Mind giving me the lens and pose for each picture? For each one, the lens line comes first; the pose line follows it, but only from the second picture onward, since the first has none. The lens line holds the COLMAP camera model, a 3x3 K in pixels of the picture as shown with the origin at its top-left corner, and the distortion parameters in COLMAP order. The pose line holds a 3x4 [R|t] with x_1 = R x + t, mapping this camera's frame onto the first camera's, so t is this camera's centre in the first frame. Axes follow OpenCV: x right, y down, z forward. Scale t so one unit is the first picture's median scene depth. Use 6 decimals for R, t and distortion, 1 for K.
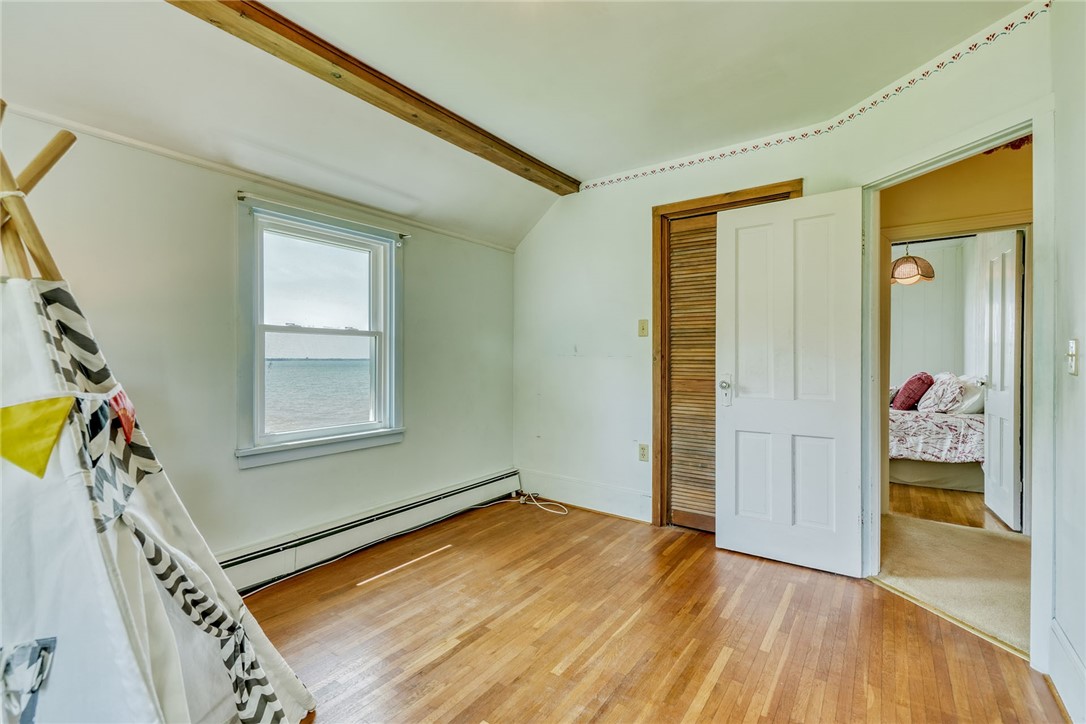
lens RADIAL K [[493.7, 0, 543.6], [0, 493.7, 360.8], [0, 0, 1]] dist [0.001624, 0.000123]
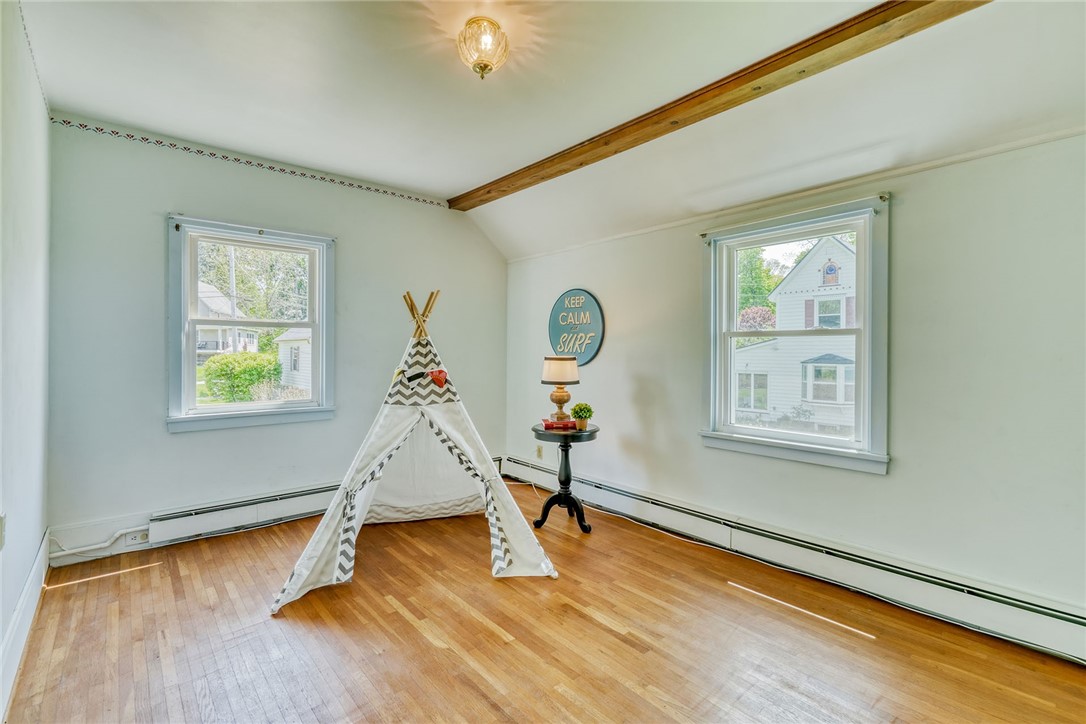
lens RADIAL K [[493.7, 0, 545.1], [0, 493.7, 355.4], [0, 0, 1]] dist [0.001624, 0.000123]
pose [[-0.249100, 0.006539, -0.968456, 0.717878], [-0.006902, 0.999940, 0.008527, -0.024992], [0.968453, 0.008809, -0.249040, 0.890077]]
